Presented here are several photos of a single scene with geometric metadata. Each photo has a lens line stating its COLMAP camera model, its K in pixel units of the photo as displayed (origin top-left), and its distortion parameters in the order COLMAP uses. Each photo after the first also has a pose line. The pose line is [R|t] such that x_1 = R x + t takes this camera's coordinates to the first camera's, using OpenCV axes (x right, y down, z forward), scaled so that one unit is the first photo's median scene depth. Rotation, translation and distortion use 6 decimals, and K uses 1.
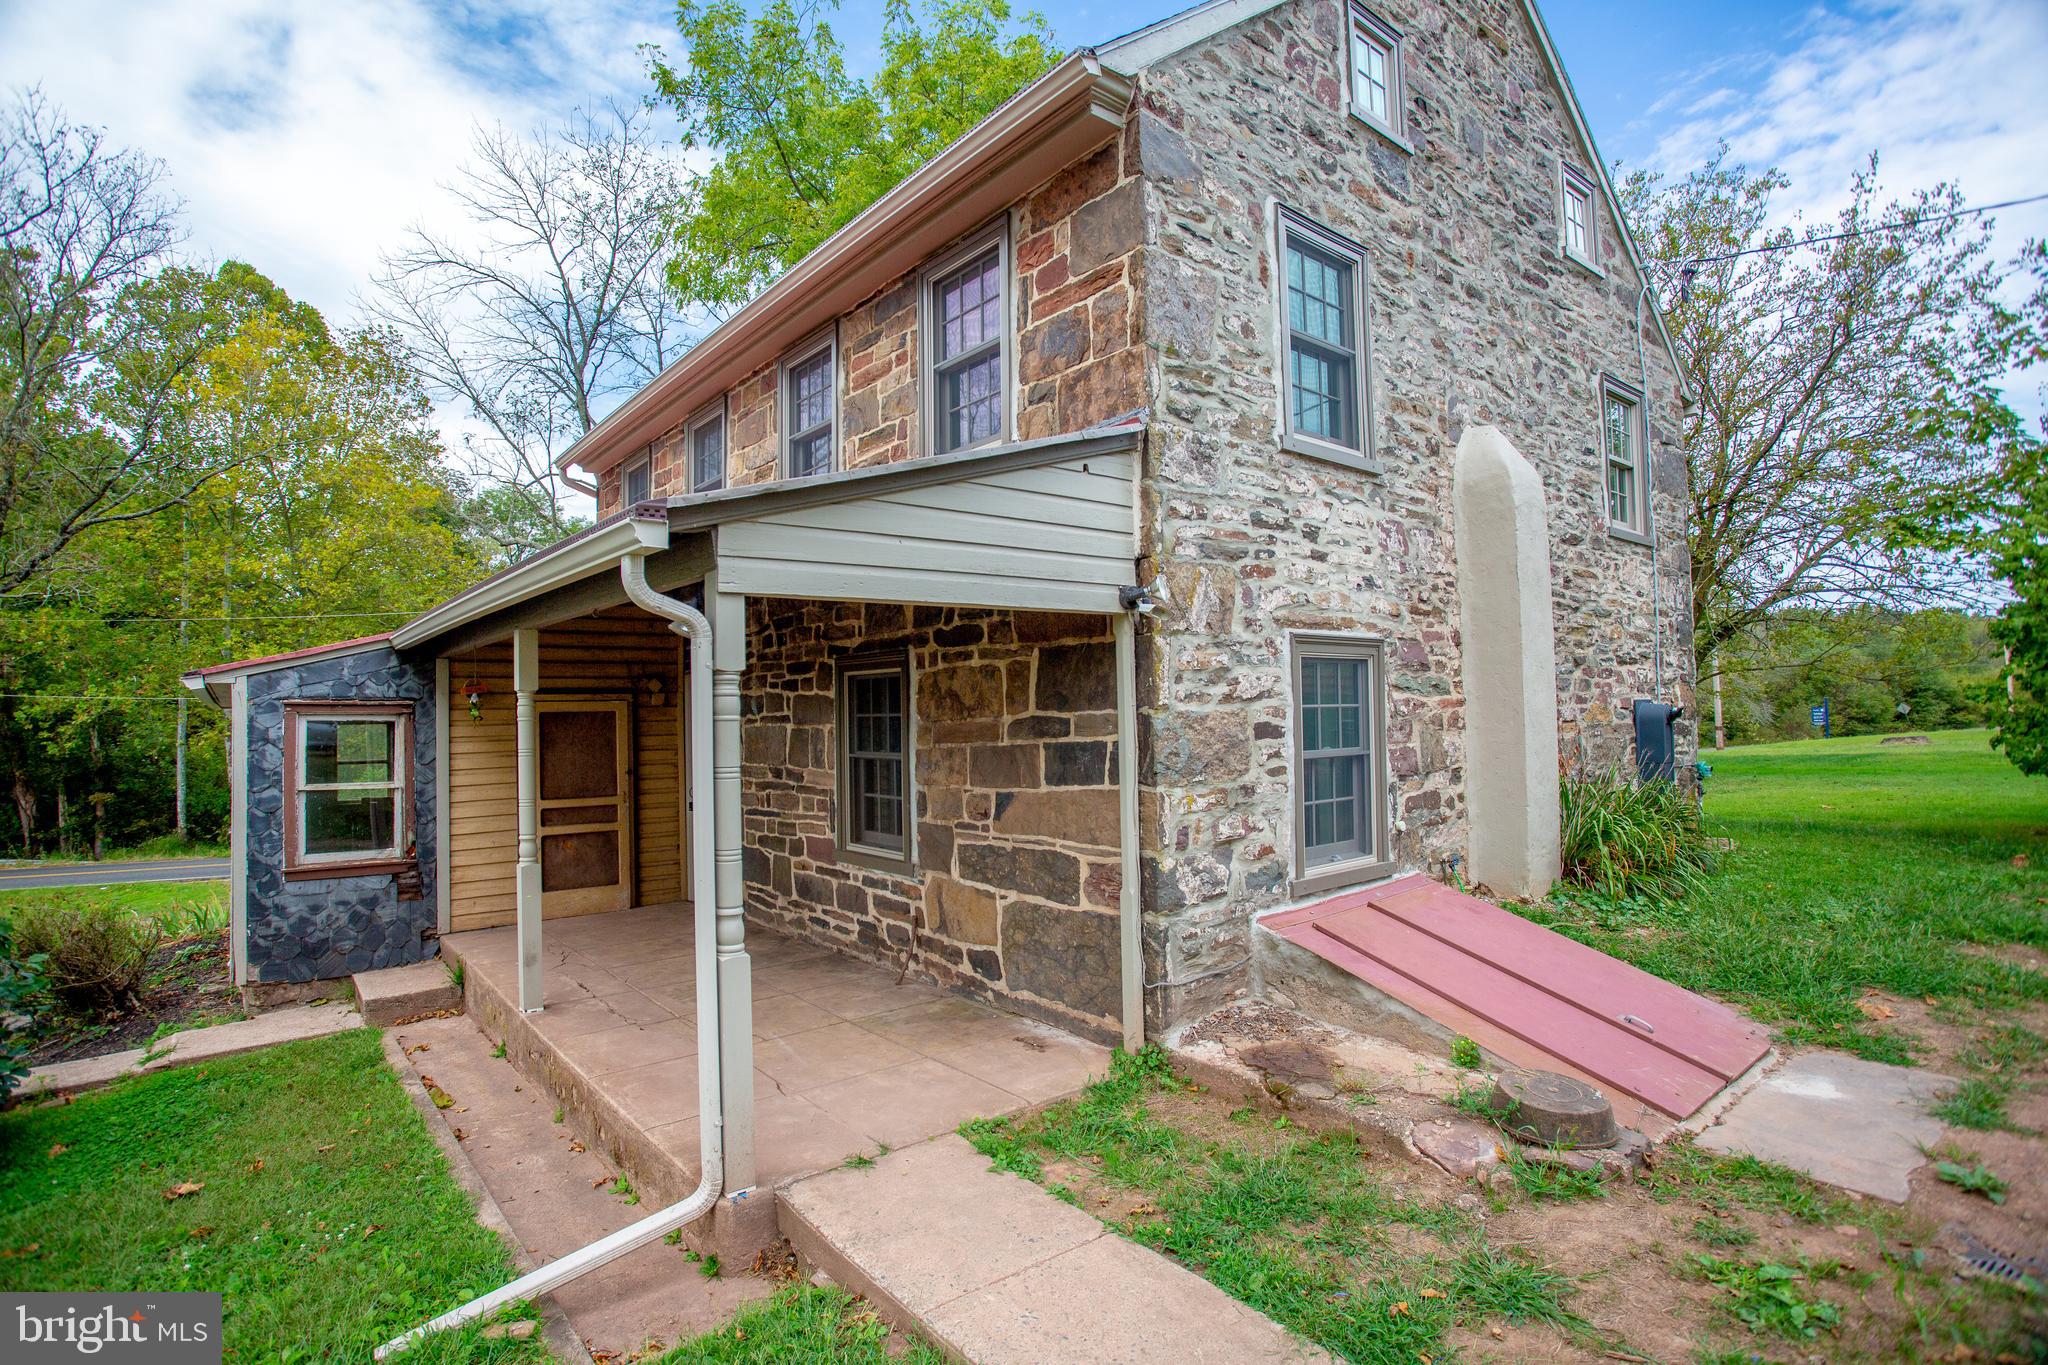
lens RADIAL K [[987.3, 0, 1024.0], [0, 987.3, 682.5], [0, 0, 1]] dist [-0.061421, 0.033364]
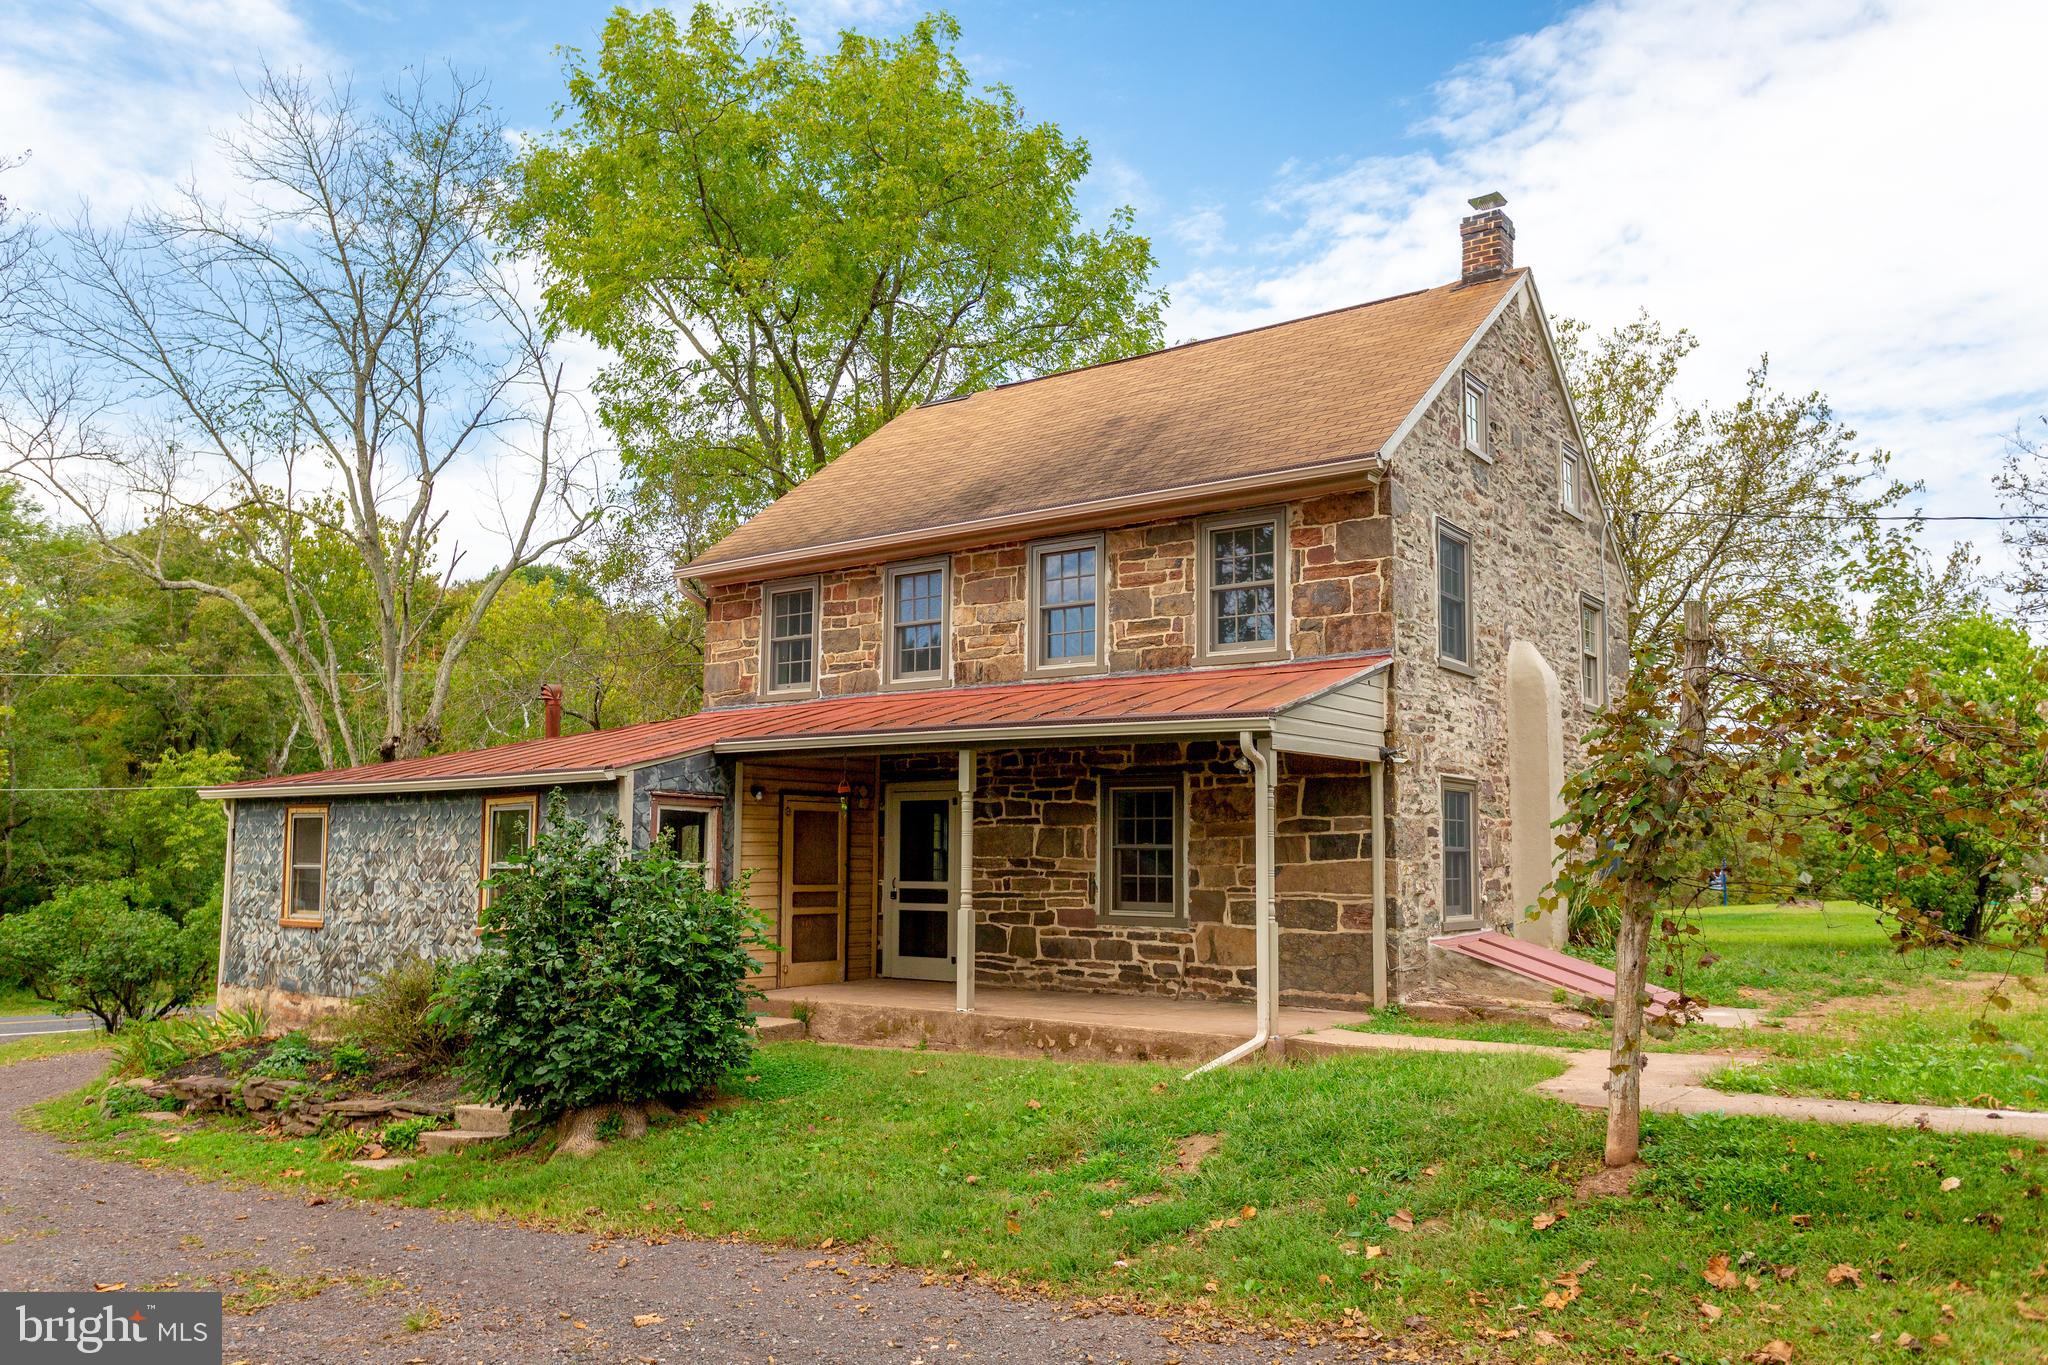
lens RADIAL K [[1537.4, 0, 1021.8], [0, 1537.4, 726.9], [0, 0, 1]] dist [0.042648, 0.000435]
pose [[0.962838, 0.050085, 0.265396, -0.974846], [-0.034422, 0.997398, -0.063344, 0.051178], [-0.267878, 0.051854, 0.962056, -1.173787]]
